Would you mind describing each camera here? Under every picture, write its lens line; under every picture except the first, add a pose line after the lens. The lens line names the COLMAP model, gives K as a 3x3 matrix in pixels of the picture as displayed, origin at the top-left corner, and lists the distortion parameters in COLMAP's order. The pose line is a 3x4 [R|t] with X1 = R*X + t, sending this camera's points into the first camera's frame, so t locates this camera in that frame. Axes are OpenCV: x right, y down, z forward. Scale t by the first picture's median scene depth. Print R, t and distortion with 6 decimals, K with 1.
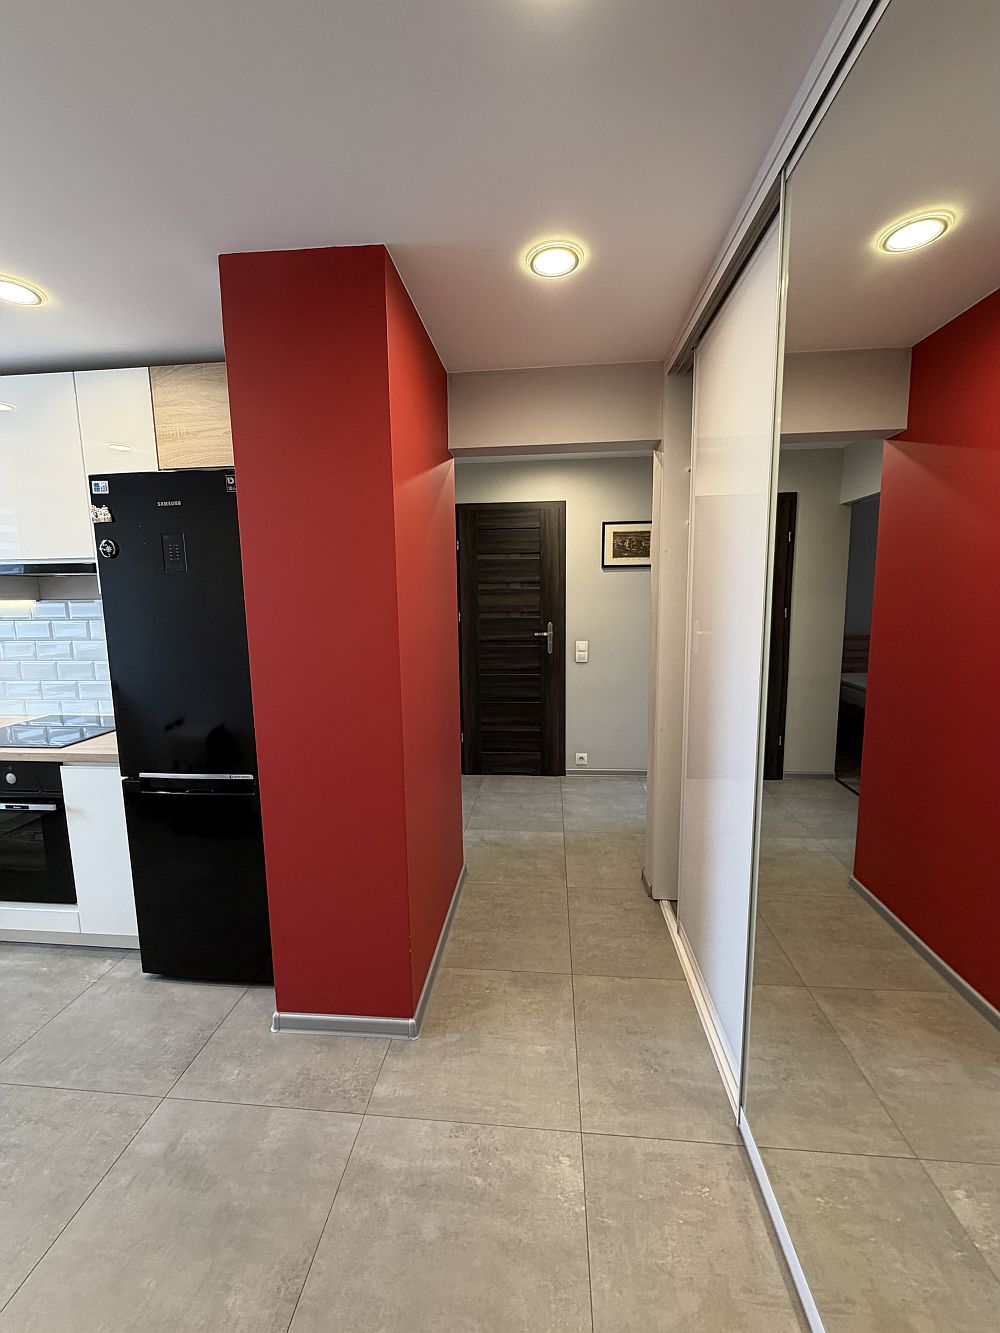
lens RADIAL K [[531.6, 0, 500.8], [0, 531.6, 662.9], [0, 0, 1]] dist [-0.001711, 0.001174]
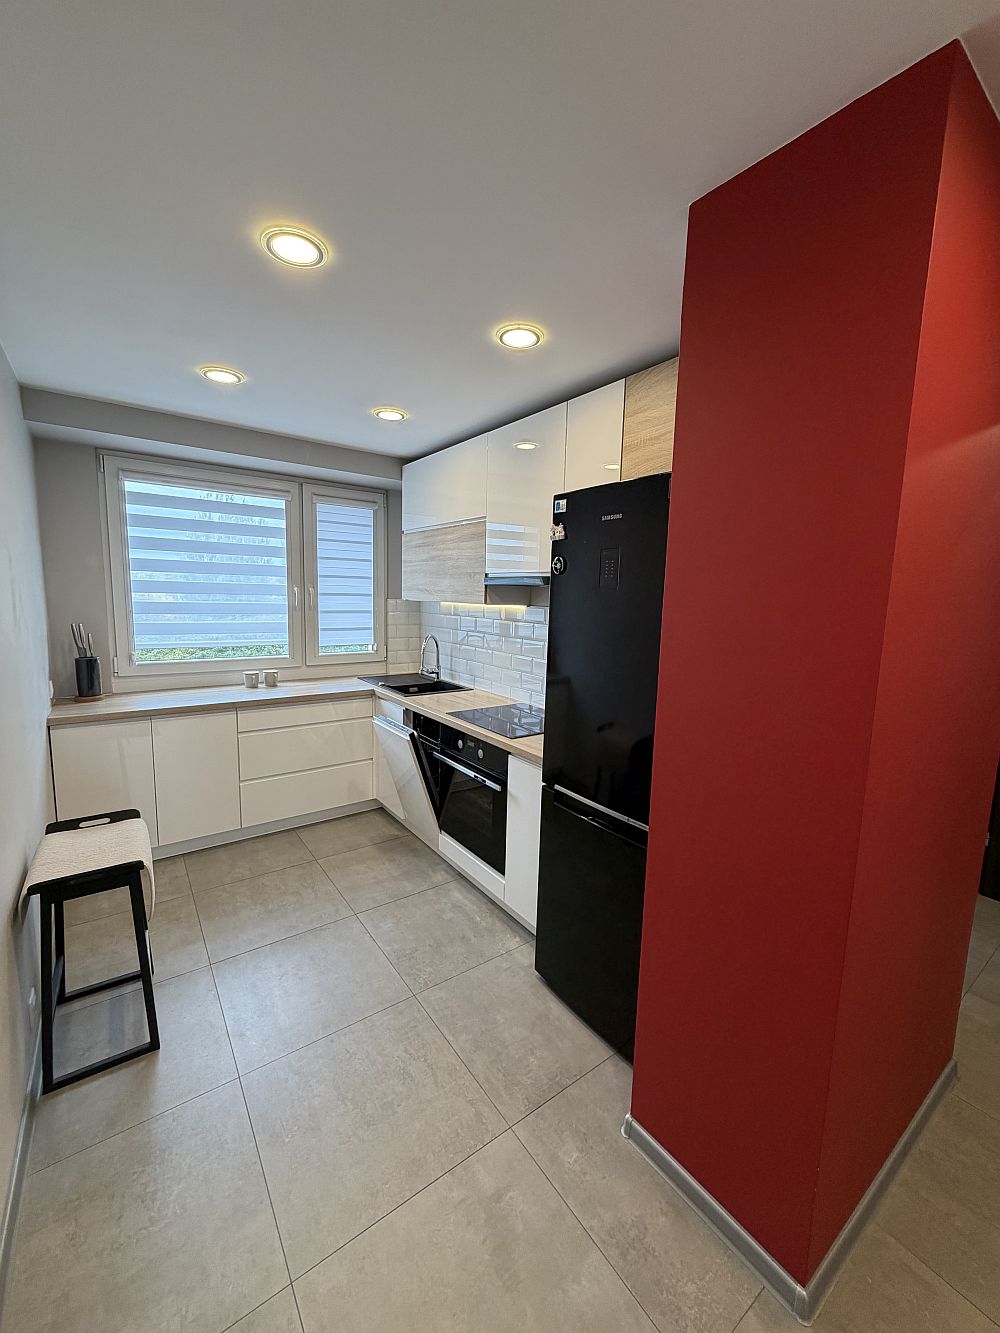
lens RADIAL K [[531.6, 0, 498.4], [0, 531.6, 661.4], [0, 0, 1]] dist [-0.001711, 0.001174]
pose [[0.659302, 0.127974, -0.740907, -0.026230], [-0.133457, 0.989680, 0.052186, -0.064408], [0.739940, 0.064473, 0.669577, 0.220330]]
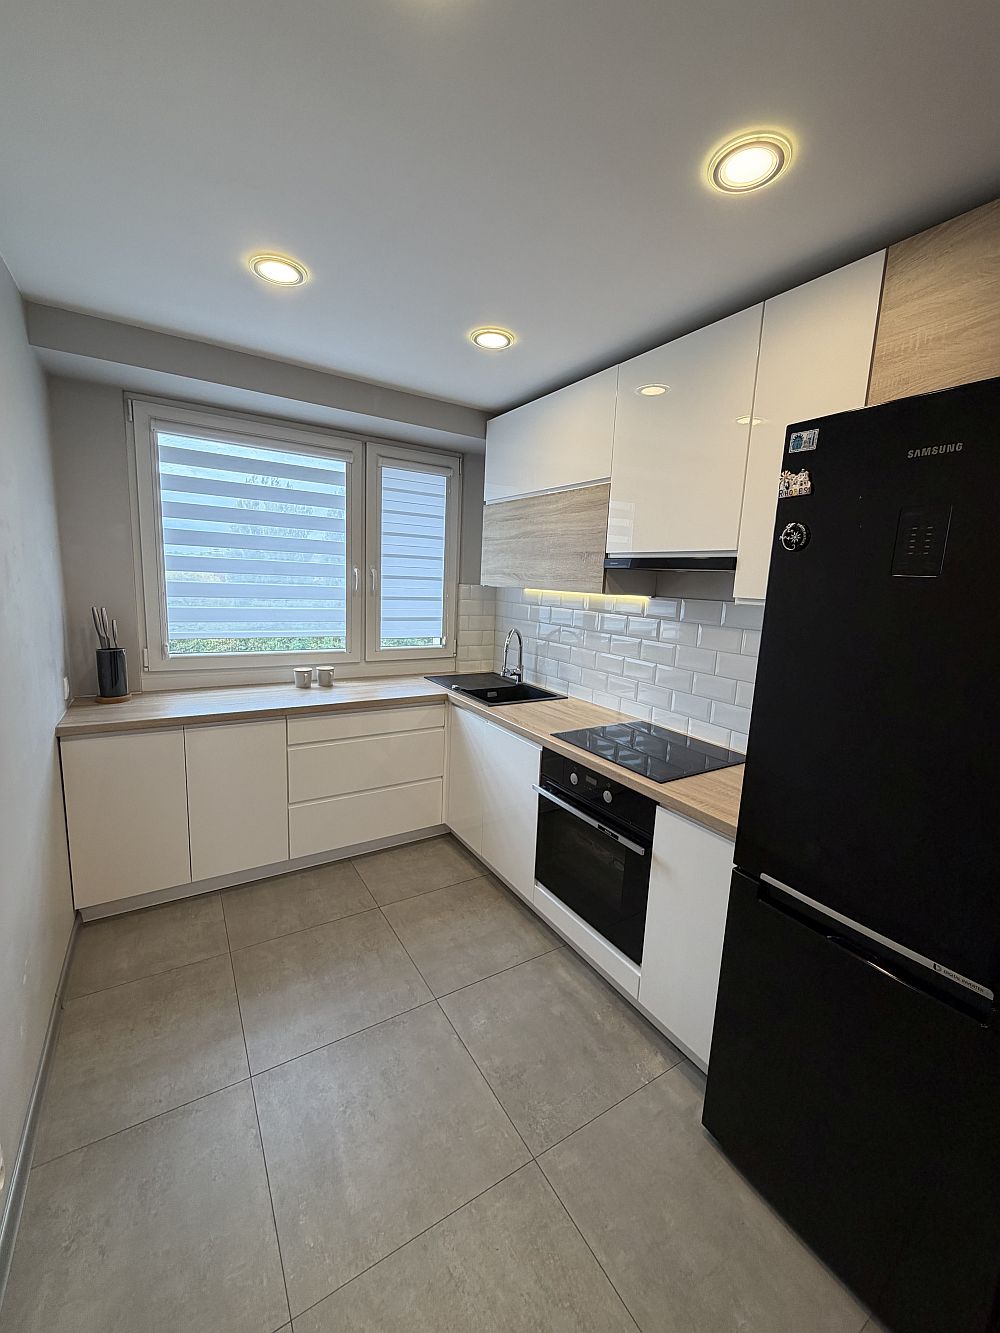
lens RADIAL K [[531.6, 0, 498.1], [0, 531.6, 661.1], [0, 0, 1]] dist [-0.001711, 0.001174]
pose [[0.604607, 0.163980, -0.779462, -0.400146], [-0.156019, 0.984004, 0.085991, -0.060448], [0.781094, 0.069620, 0.620520, 0.304023]]
